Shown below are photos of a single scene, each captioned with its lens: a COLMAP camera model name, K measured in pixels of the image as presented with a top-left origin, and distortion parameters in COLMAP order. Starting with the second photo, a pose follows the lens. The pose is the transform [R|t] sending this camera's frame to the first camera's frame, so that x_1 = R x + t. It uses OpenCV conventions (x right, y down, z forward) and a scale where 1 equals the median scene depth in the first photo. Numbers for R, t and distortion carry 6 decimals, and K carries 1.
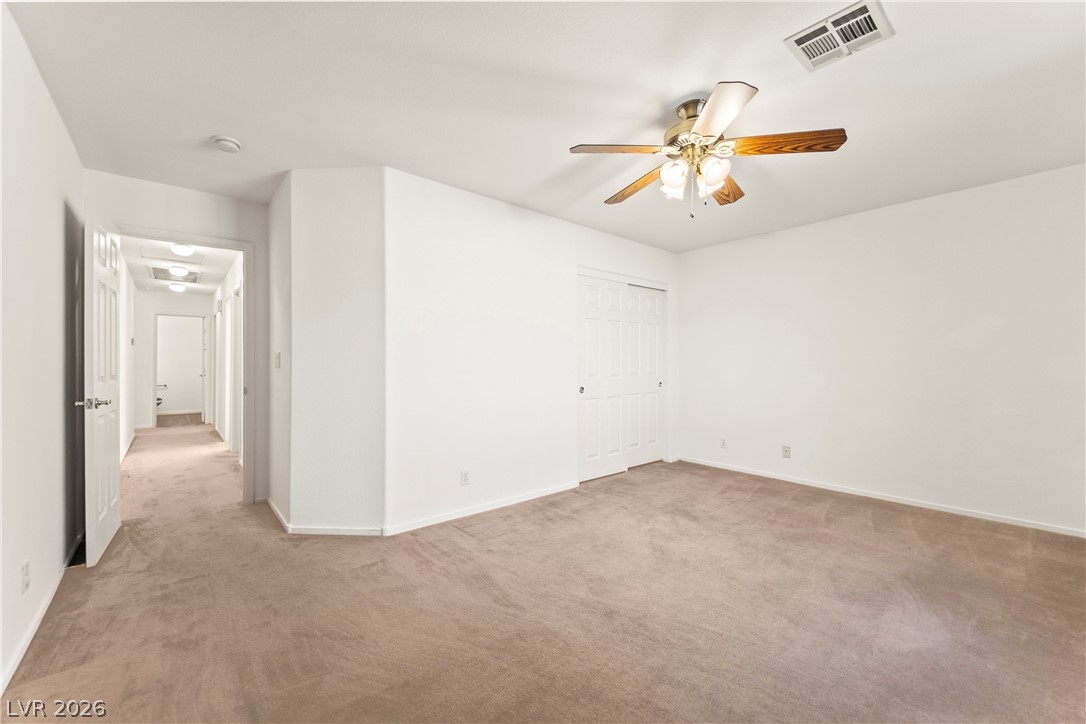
lens RADIAL K [[433.7, 0, 539.6], [0, 433.7, 361.4], [0, 0, 1]] dist [0.019355, -0.010129]
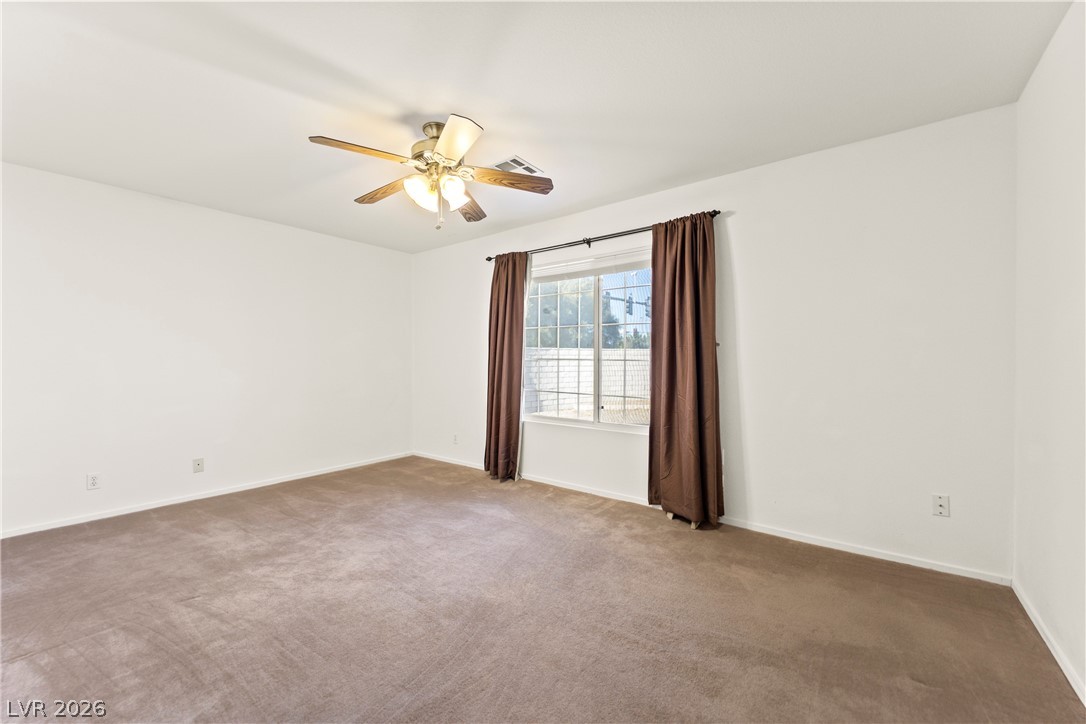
lens RADIAL K [[433.7, 0, 535.8], [0, 433.7, 361.5], [0, 0, 1]] dist [0.019355, -0.010129]
pose [[-0.199604, -0.001349, 0.979876, -0.546382], [-0.001742, 0.999998, 0.001021, 0.001491], [-0.979875, -0.001503, -0.199606, 0.696799]]
